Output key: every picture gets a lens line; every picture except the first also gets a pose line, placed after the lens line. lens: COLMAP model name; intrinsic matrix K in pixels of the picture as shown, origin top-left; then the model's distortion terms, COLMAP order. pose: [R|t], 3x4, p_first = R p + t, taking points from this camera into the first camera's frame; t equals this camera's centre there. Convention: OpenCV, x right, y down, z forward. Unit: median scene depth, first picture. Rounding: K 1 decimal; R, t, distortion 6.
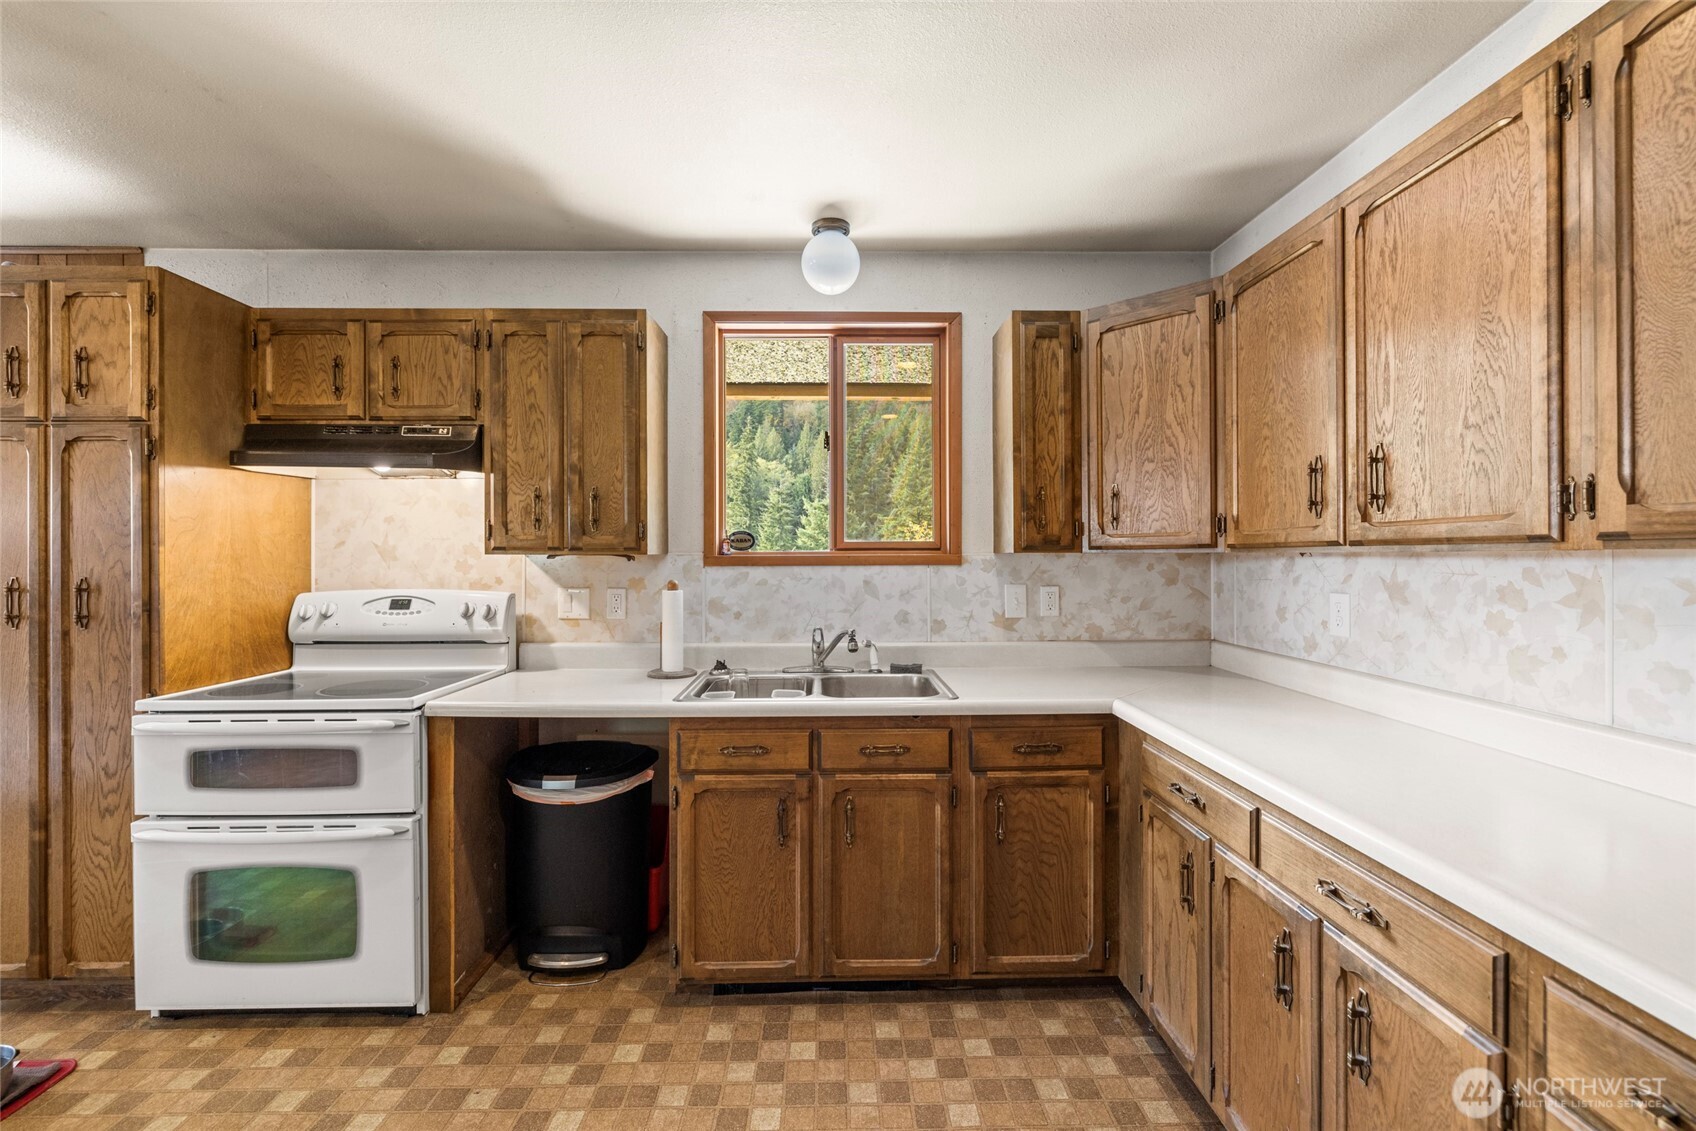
lens RADIAL K [[718.8, 0, 843.6], [0, 718.8, 557.9], [0, 0, 1]] dist [-0.000760, 0.000227]
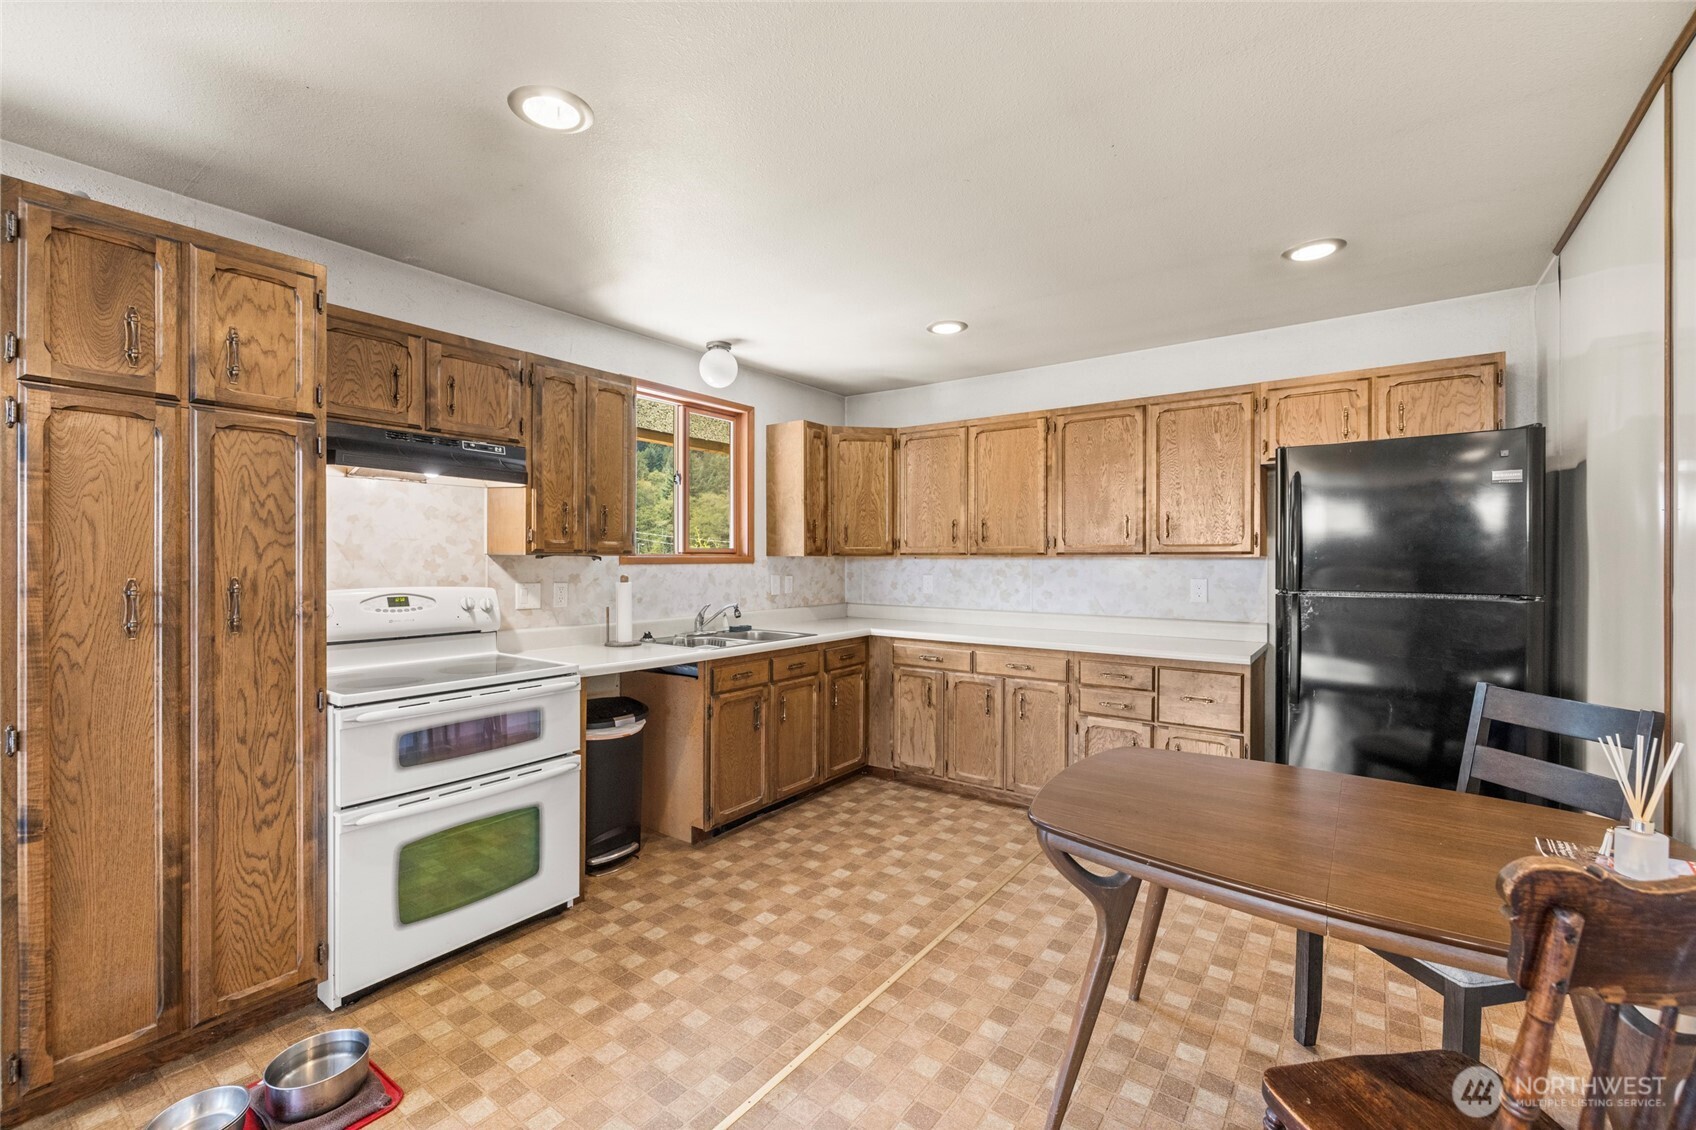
lens RADIAL K [[718.8, 0, 839.6], [0, 718.8, 558.8], [0, 0, 1]] dist [-0.000760, 0.000227]
pose [[0.609197, 0.003171, 0.793013, -1.315832], [-0.002690, 0.999995, -0.001933, 0.003069], [-0.793015, -0.000956, 0.609202, -0.181141]]
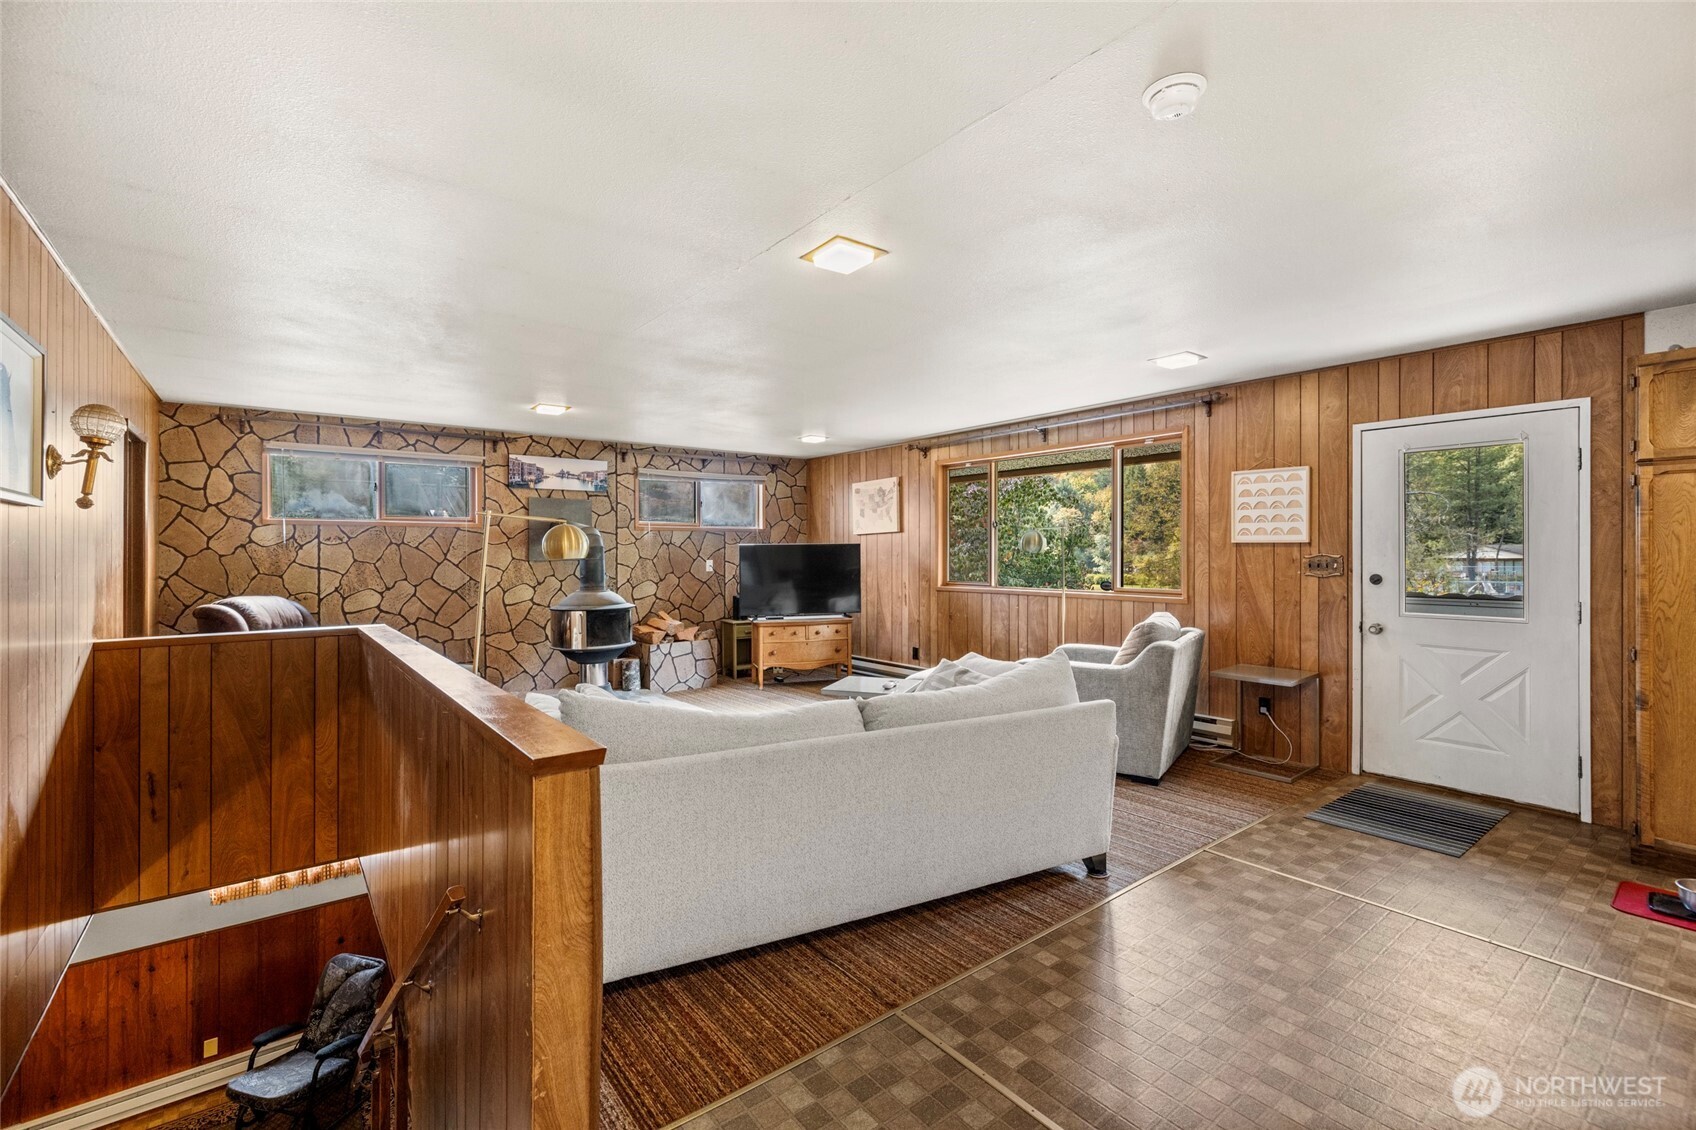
lens RADIAL K [[718.8, 0, 838.9], [0, 718.8, 553.5], [0, 0, 1]] dist [-0.000760, 0.000227]
pose [[0.598603, 0.002033, -0.801044, -1.044431], [-0.000445, 0.999997, 0.002205, -0.007568], [0.801046, -0.000963, 0.598602, -1.164820]]
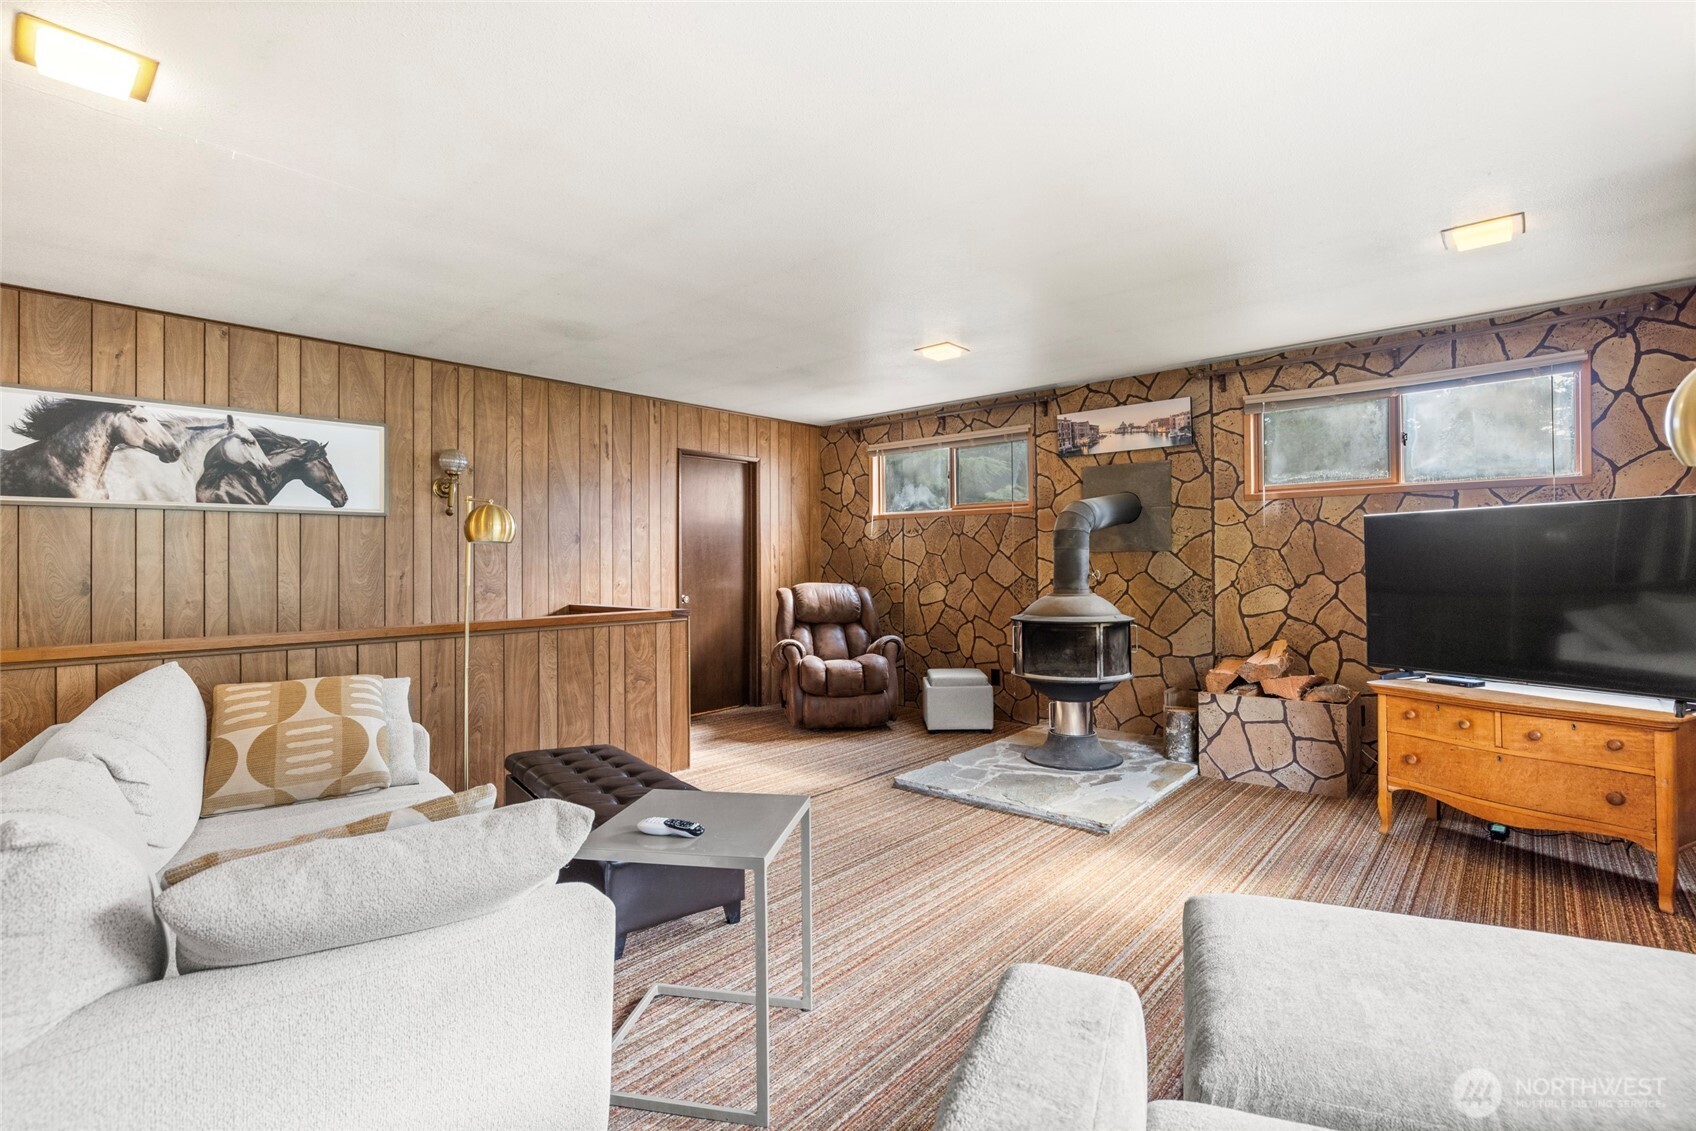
lens RADIAL K [[785.7, 0, 858.8], [0, 785.7, 556.1], [0, 0, 1]] dist [-0.004578, 0.000589]
pose [[-0.664830, 0.005772, -0.746973, -2.002004], [0.009229, 0.999957, -0.000487, 0.041776], [0.746938, -0.007217, -0.664855, 0.883231]]
